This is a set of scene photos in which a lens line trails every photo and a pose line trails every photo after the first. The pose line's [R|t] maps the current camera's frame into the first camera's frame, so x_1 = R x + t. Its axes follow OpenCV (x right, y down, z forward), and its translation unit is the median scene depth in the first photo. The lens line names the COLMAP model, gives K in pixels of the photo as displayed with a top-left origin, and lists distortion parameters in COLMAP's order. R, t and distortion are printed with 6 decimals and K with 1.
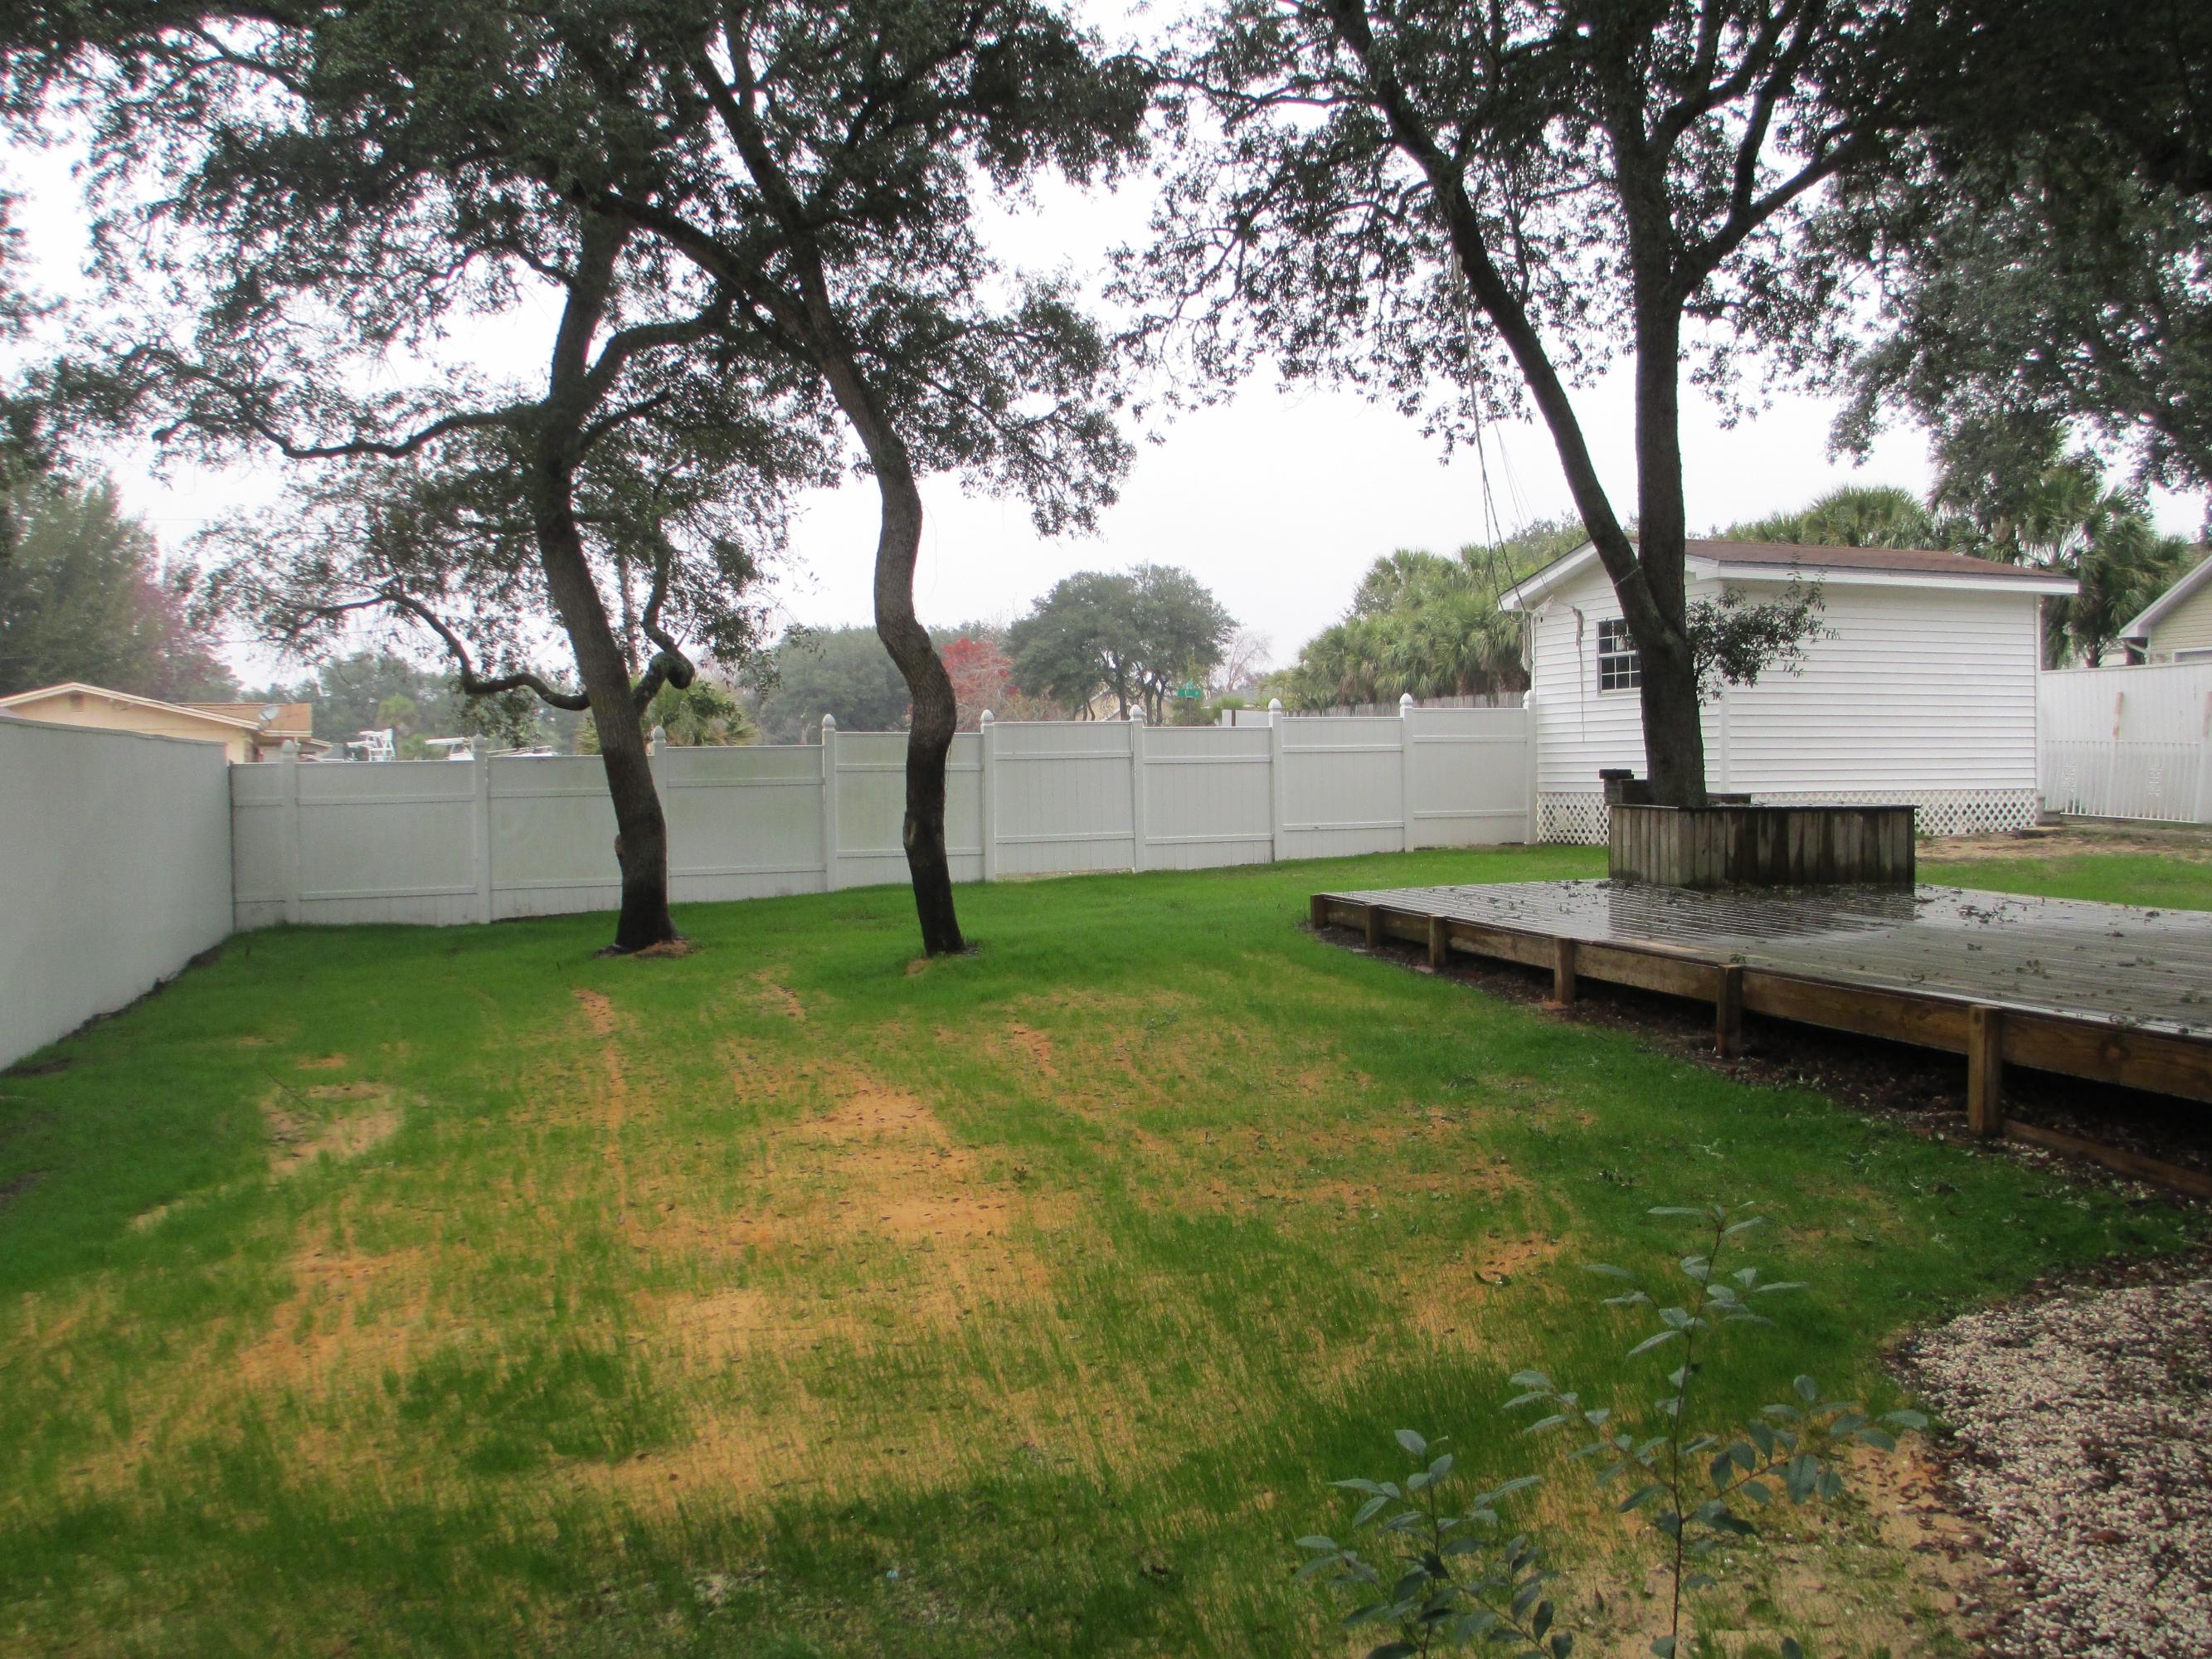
lens RADIAL K [[1847.9, 0, 1106.0], [0, 1847.9, 829.5], [0, 0, 1]] dist [0.000440, 0.000047]
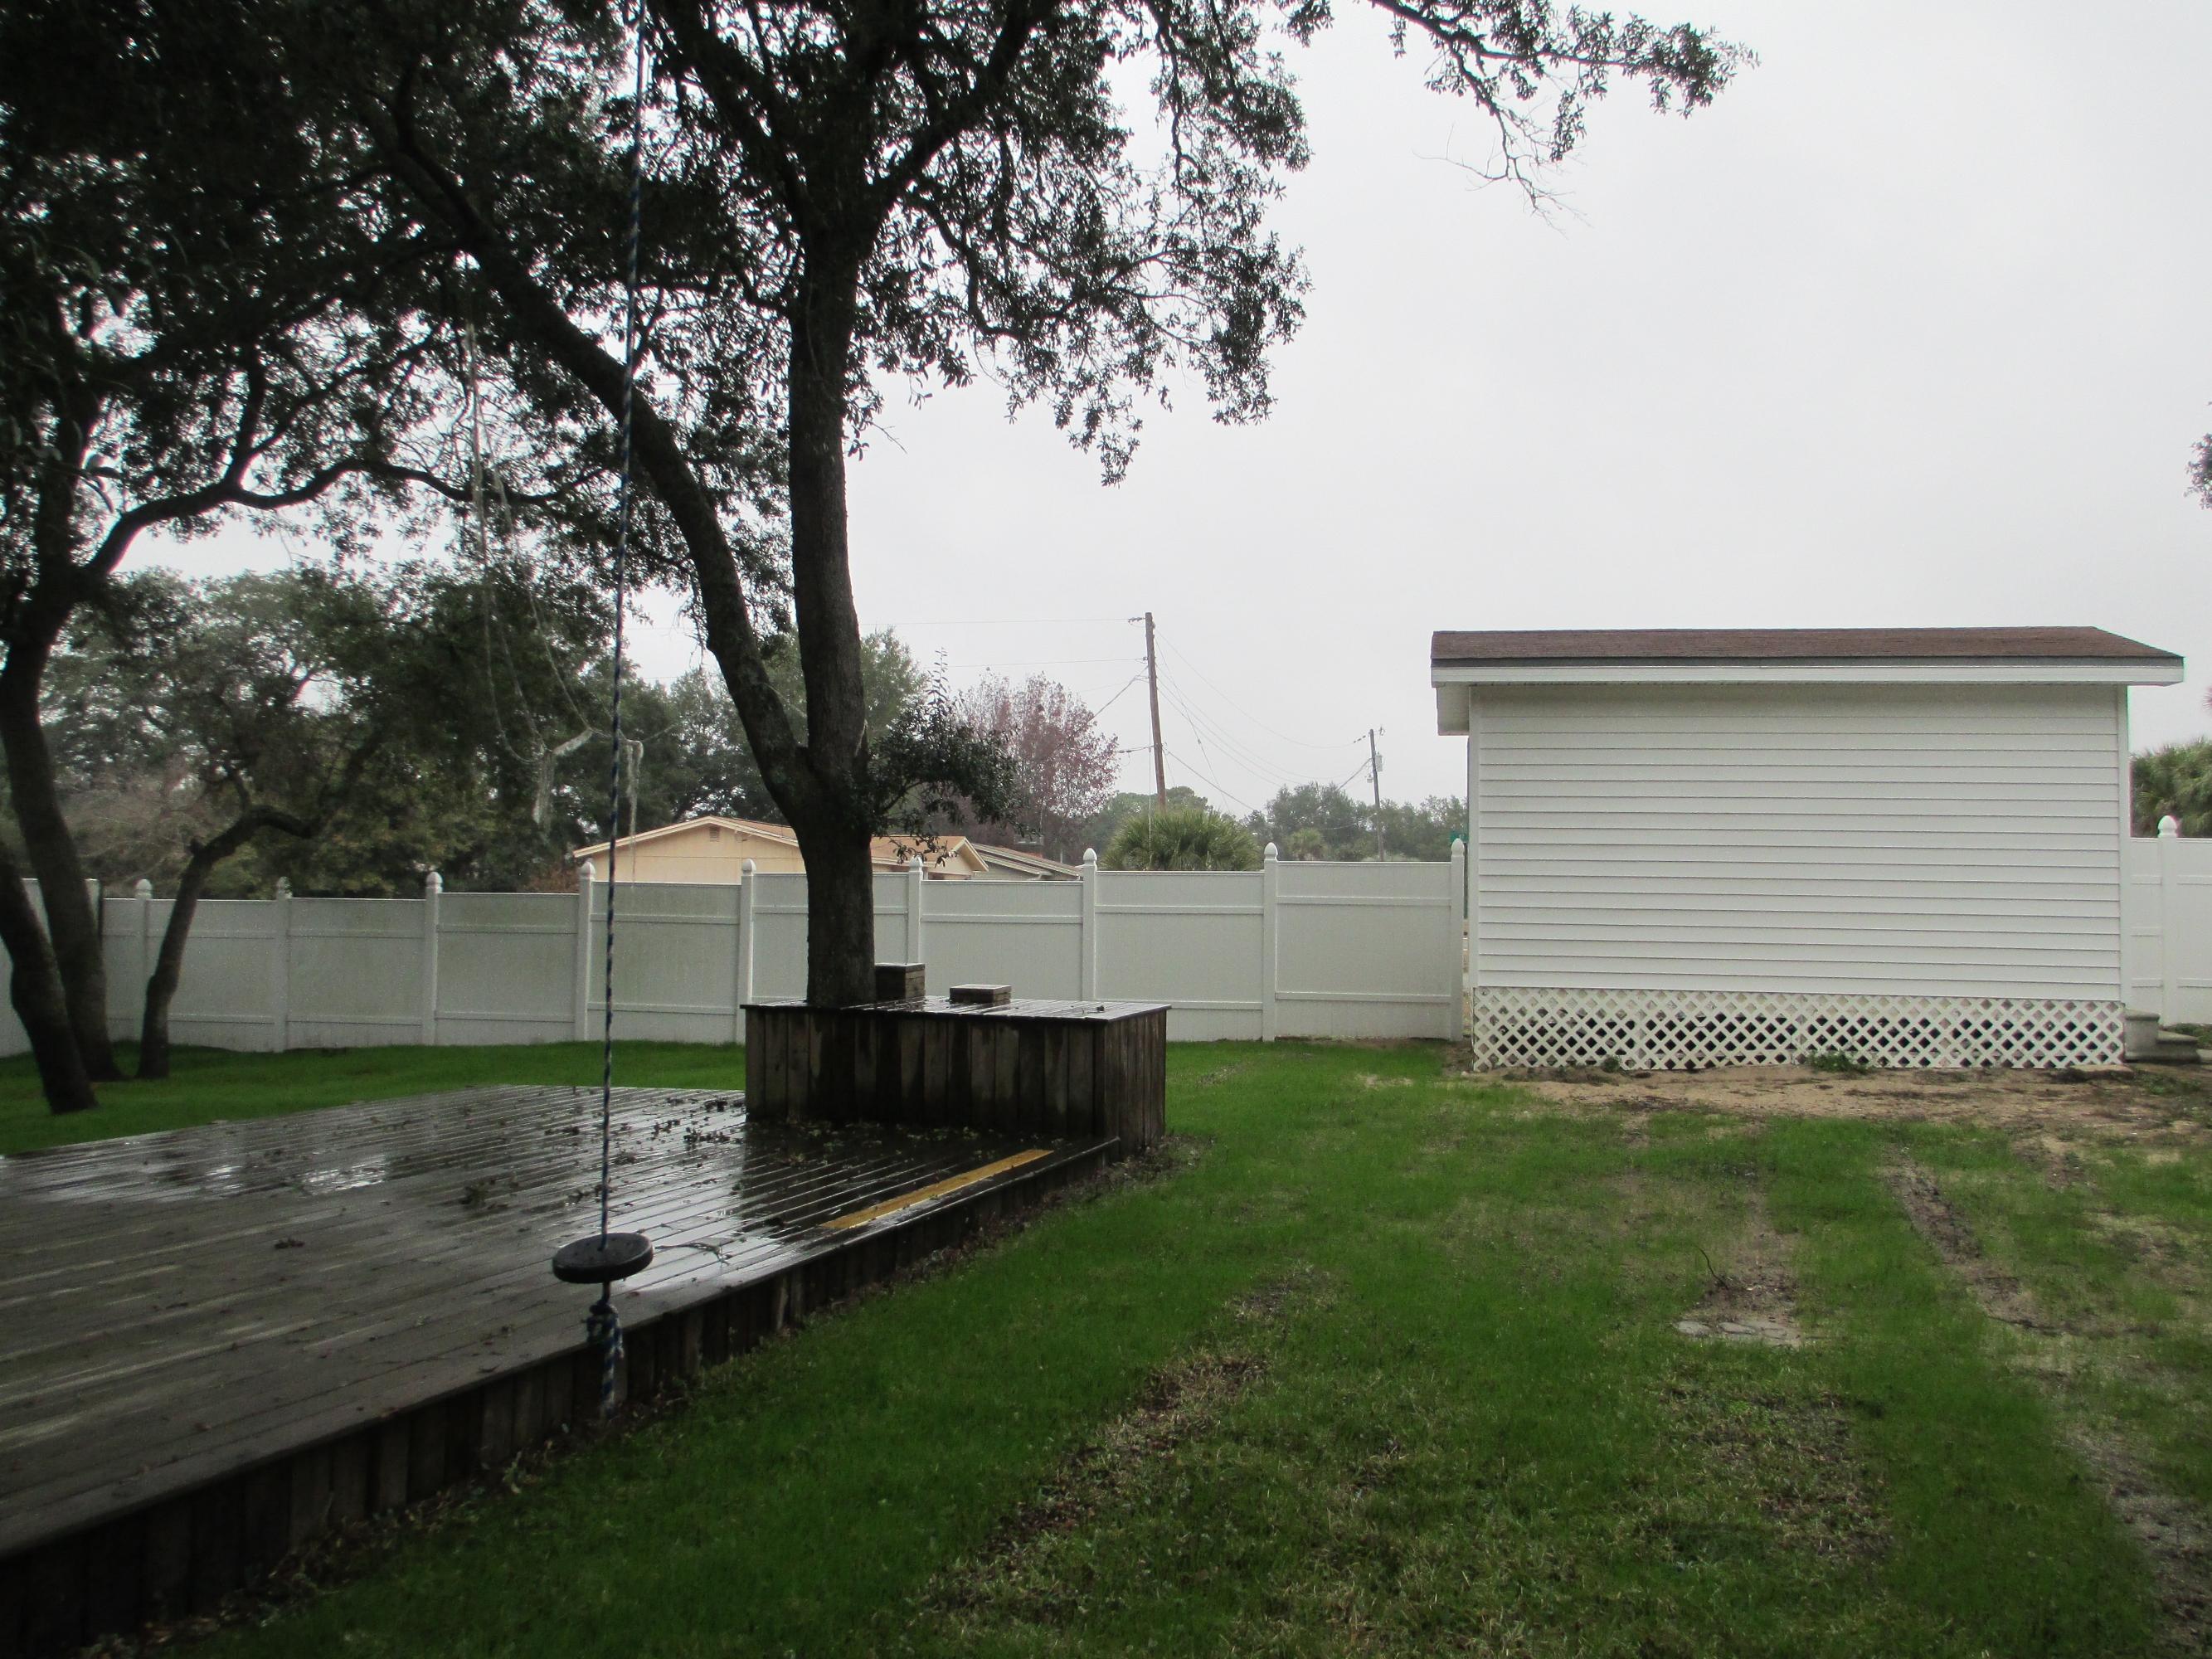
lens RADIAL K [[1833.4, 0, 1106.0], [0, 1833.4, 829.5], [0, 0, 1]] dist [-0.044693, -0.002308]
pose [[0.811337, -0.003553, -0.584568, 0.660088], [-0.039195, 0.997401, -0.060461, -0.033175], [0.583264, 0.071966, 0.809089, 0.371682]]
